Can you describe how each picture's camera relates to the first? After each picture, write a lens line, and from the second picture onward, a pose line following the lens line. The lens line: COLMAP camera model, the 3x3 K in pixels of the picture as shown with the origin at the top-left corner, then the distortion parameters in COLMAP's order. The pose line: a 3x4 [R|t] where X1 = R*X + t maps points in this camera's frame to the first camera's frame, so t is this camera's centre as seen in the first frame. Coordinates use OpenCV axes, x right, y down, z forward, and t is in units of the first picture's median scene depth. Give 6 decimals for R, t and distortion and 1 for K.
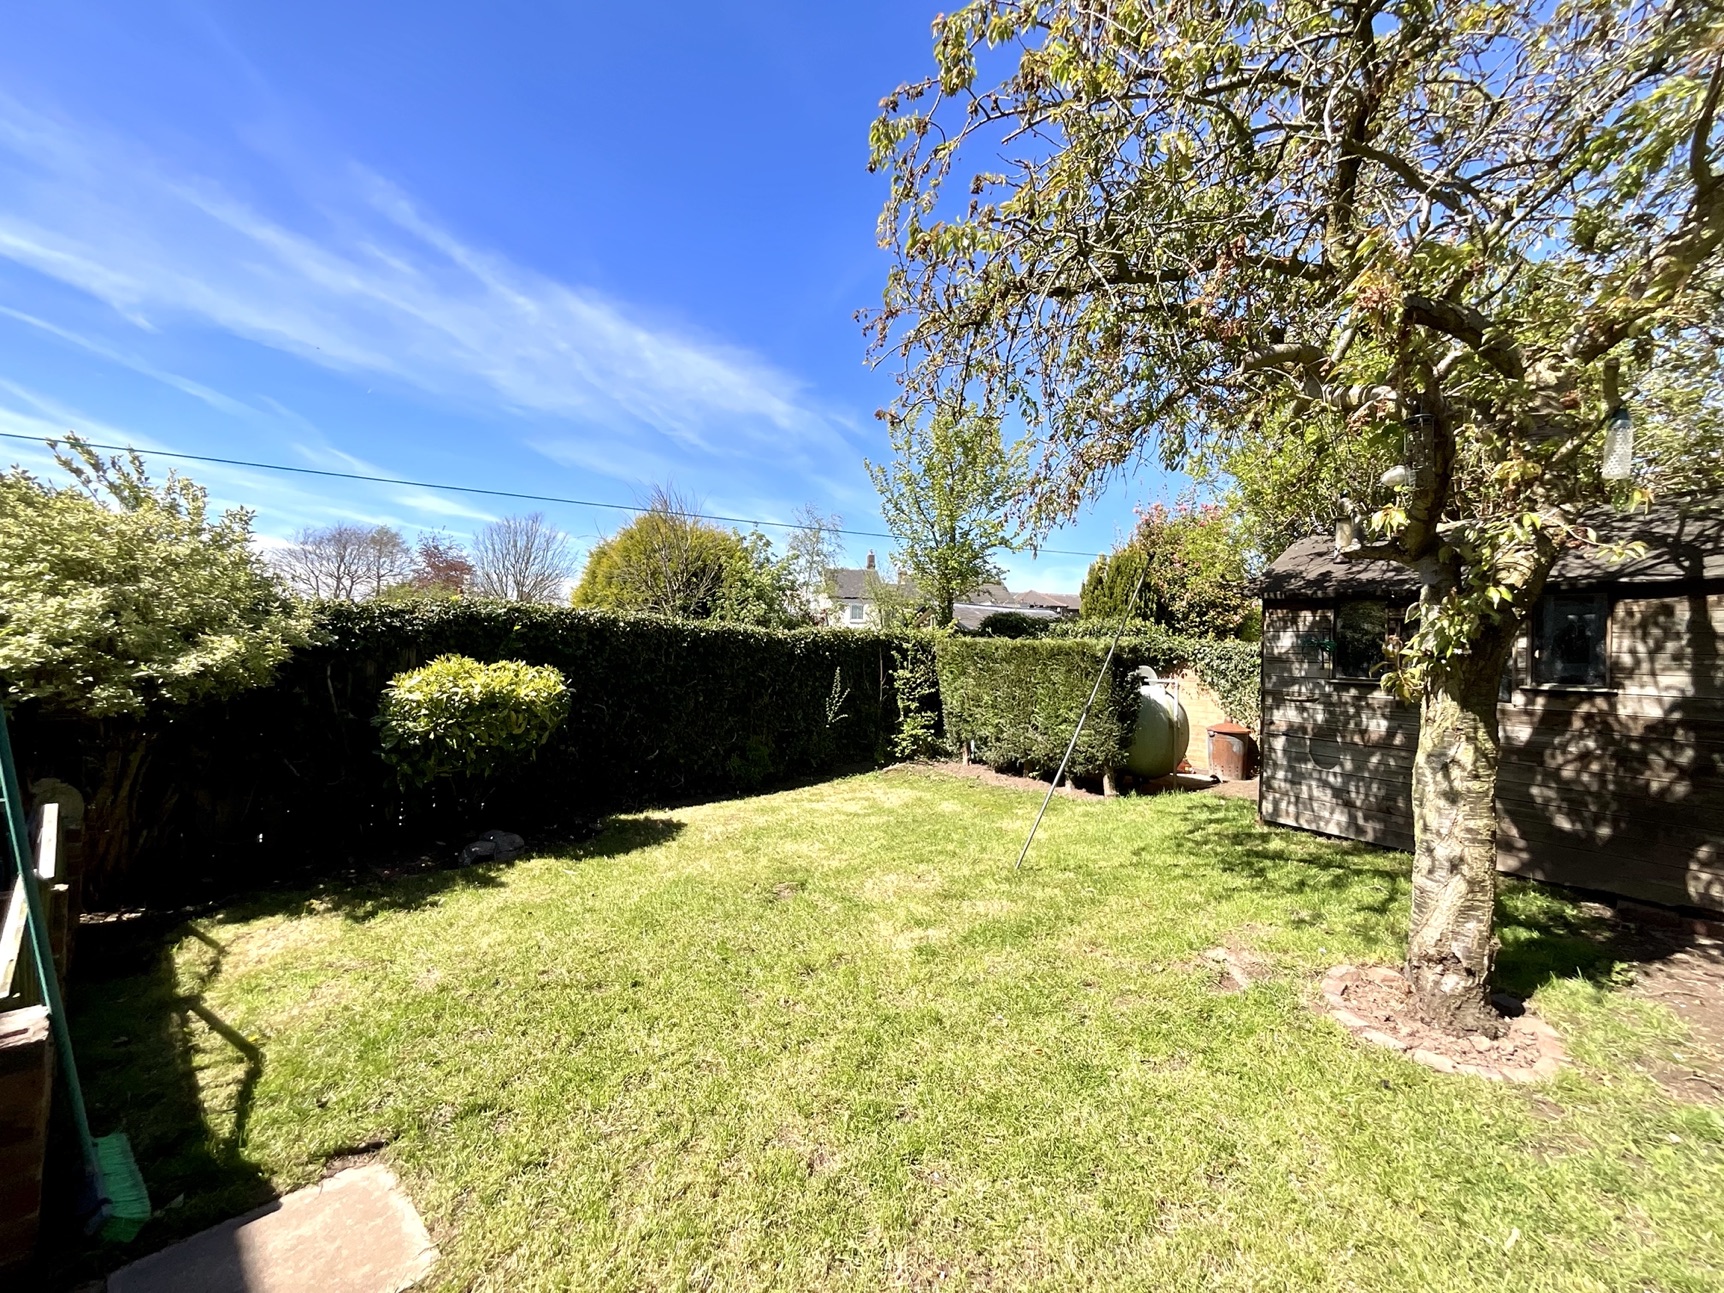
lens RADIAL K [[701.3, 0, 857.5], [0, 701.3, 645.6], [0, 0, 1]] dist [0.000409, 0.000152]
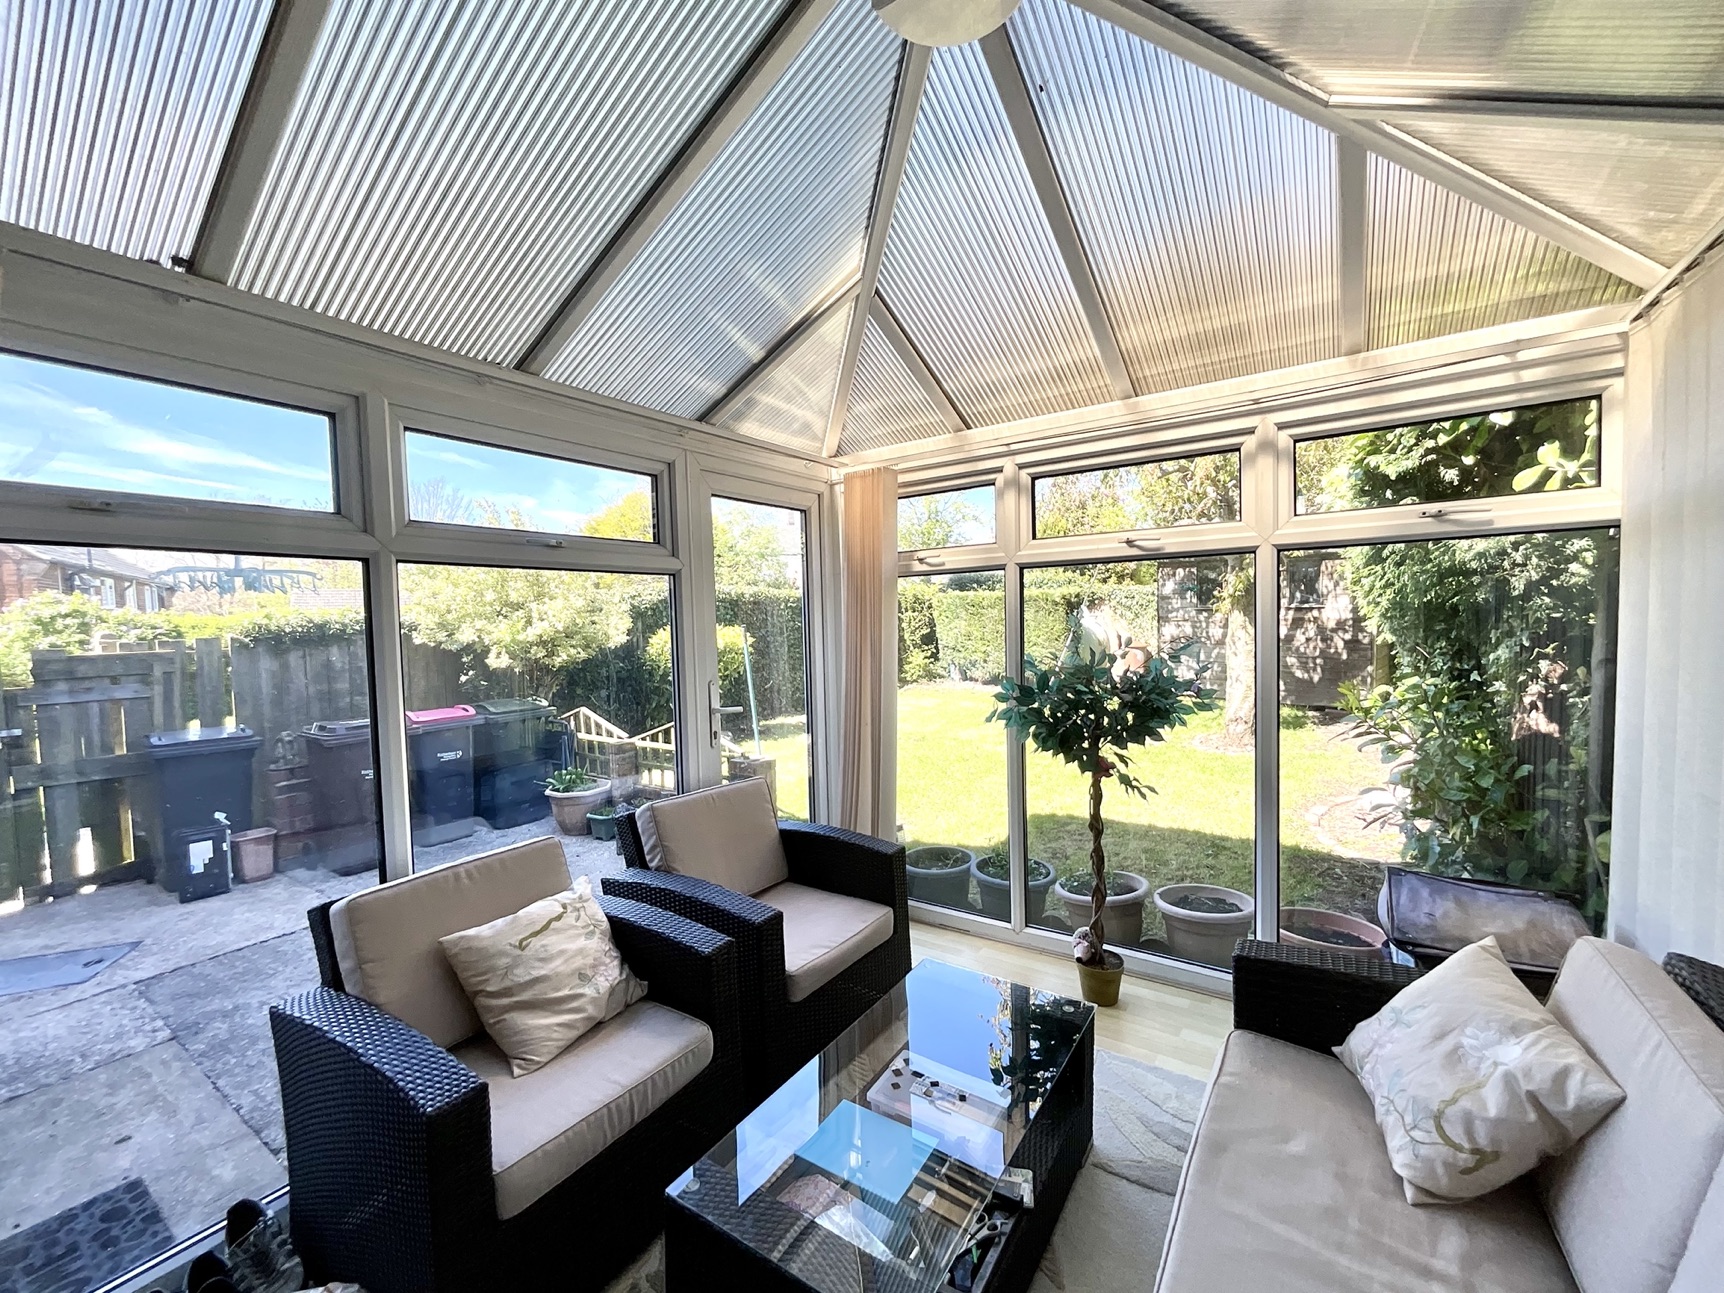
lens RADIAL K [[718.1, 0, 862.0], [0, 718.1, 646.5], [0, 0, 1]] dist [-0.001363, 0.000042]
pose [[0.986007, -0.060912, 0.155177, -0.434729], [0.049901, 0.996017, 0.073894, -0.030065], [-0.159060, -0.065117, 0.985119, -0.653350]]
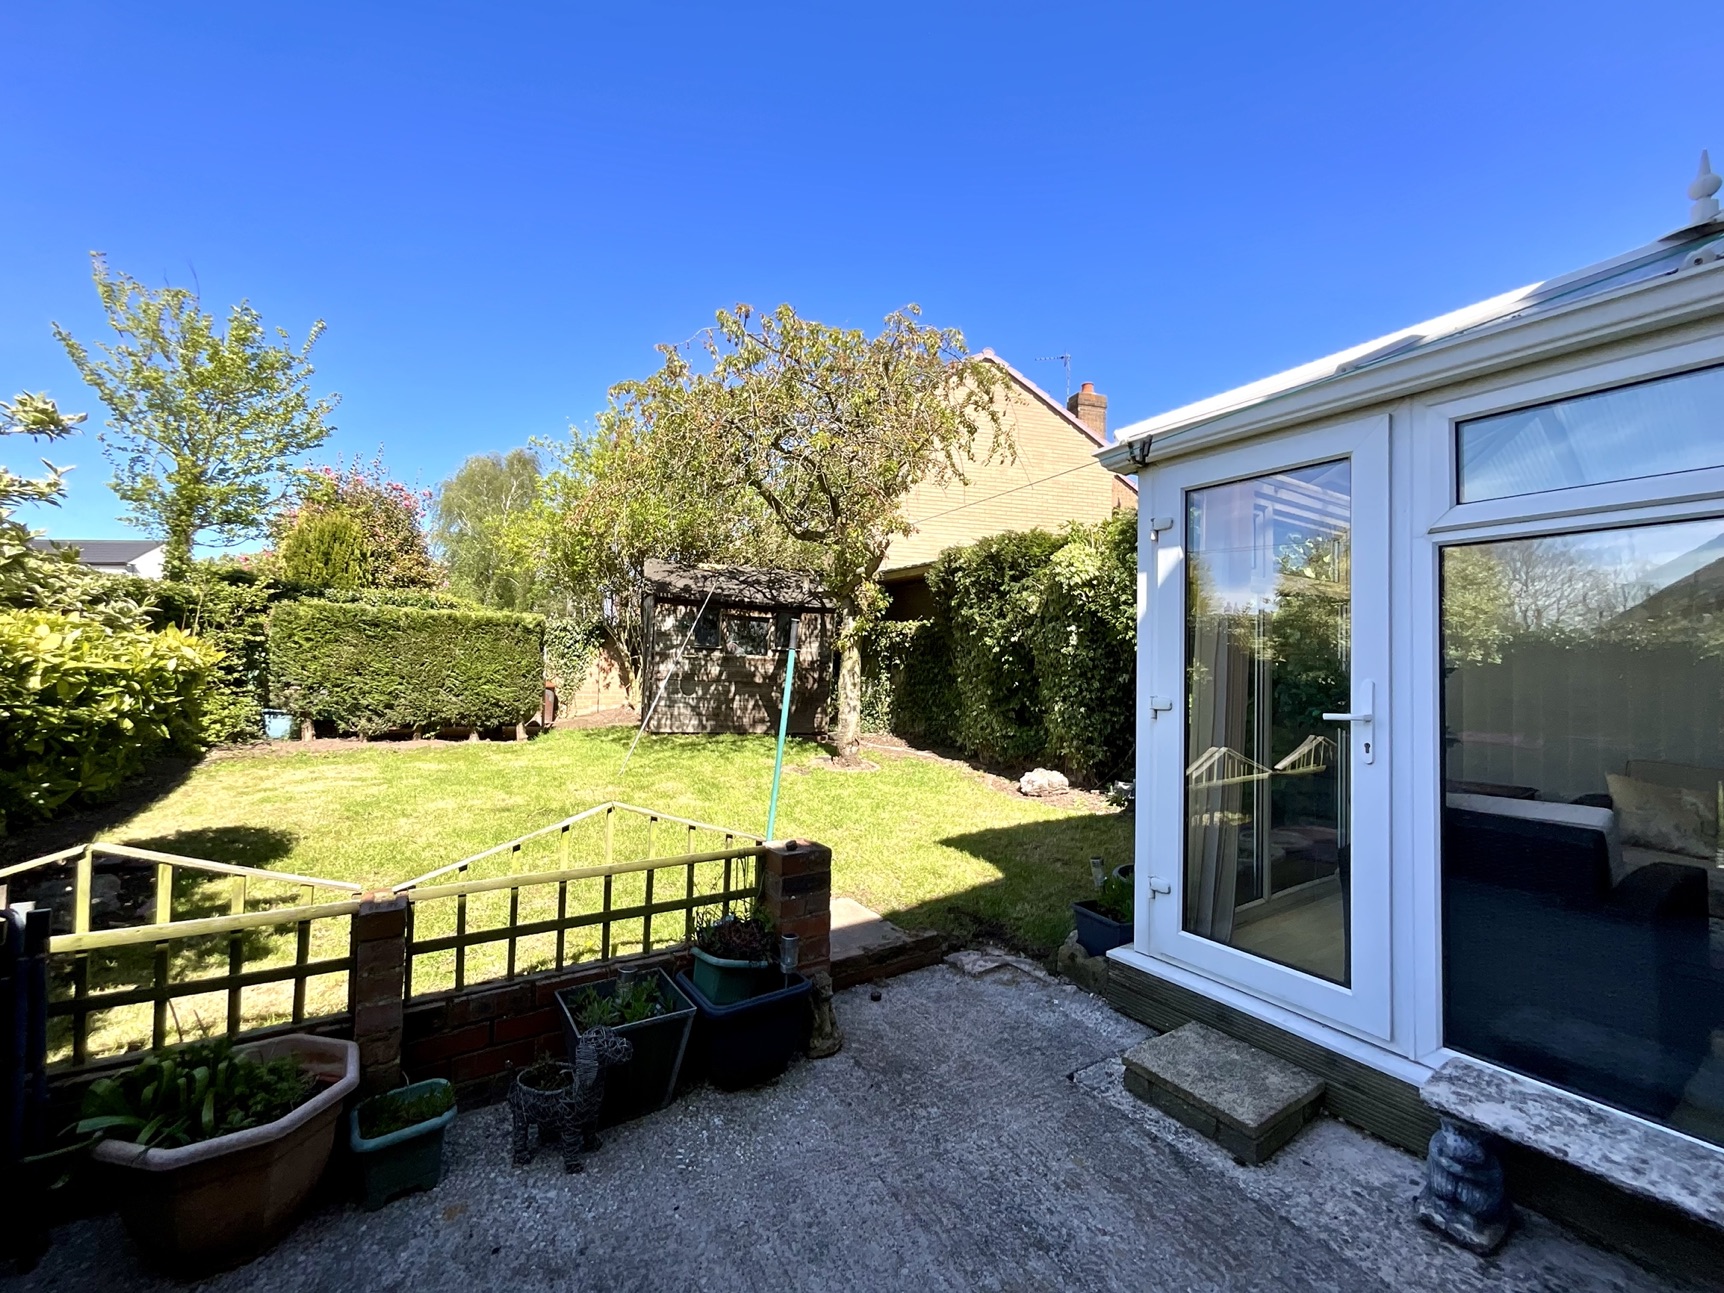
lens RADIAL K [[701.3, 0, 857.5], [0, 701.3, 645.6], [0, 0, 1]] dist [0.000409, 0.000152]
pose [[0.236951, 0.007685, 0.971491, -0.969102], [-0.038895, 0.999242, 0.001582, 0.029595], [-0.970743, -0.038161, 0.237070, 0.173928]]
